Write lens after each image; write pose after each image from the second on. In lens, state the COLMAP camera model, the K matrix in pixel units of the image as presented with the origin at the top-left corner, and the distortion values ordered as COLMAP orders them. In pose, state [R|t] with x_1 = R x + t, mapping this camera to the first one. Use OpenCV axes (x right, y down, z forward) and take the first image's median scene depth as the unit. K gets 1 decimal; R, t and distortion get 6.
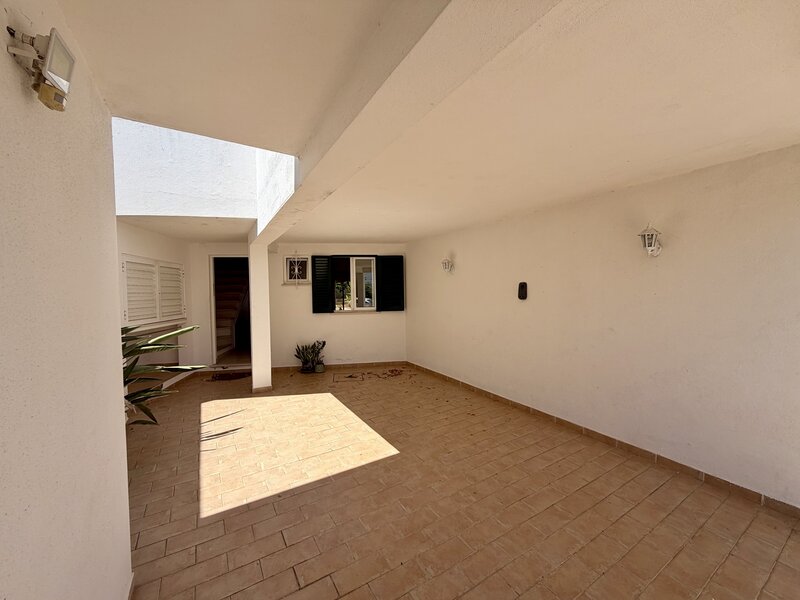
lens RADIAL K [[319.2, 0, 399.2], [0, 319.2, 299.8], [0, 0, 1]] dist [0.000778, 0.000632]
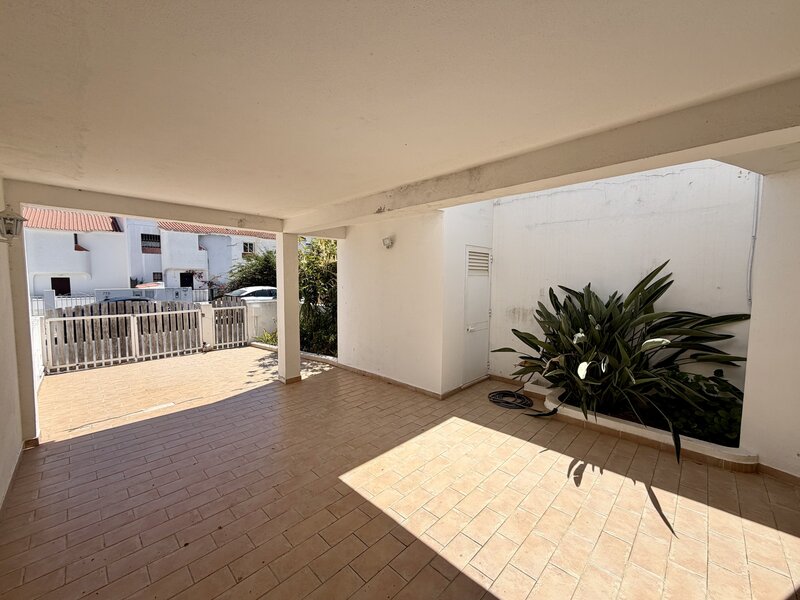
lens RADIAL K [[319.2, 0, 403.2], [0, 319.2, 299.7], [0, 0, 1]] dist [0.000778, 0.000632]
pose [[-0.967584, 0.024711, -0.251337, 0.036793], [-0.001694, 0.994544, 0.104301, -0.079425], [0.252544, 0.101345, -0.962263, 1.800090]]
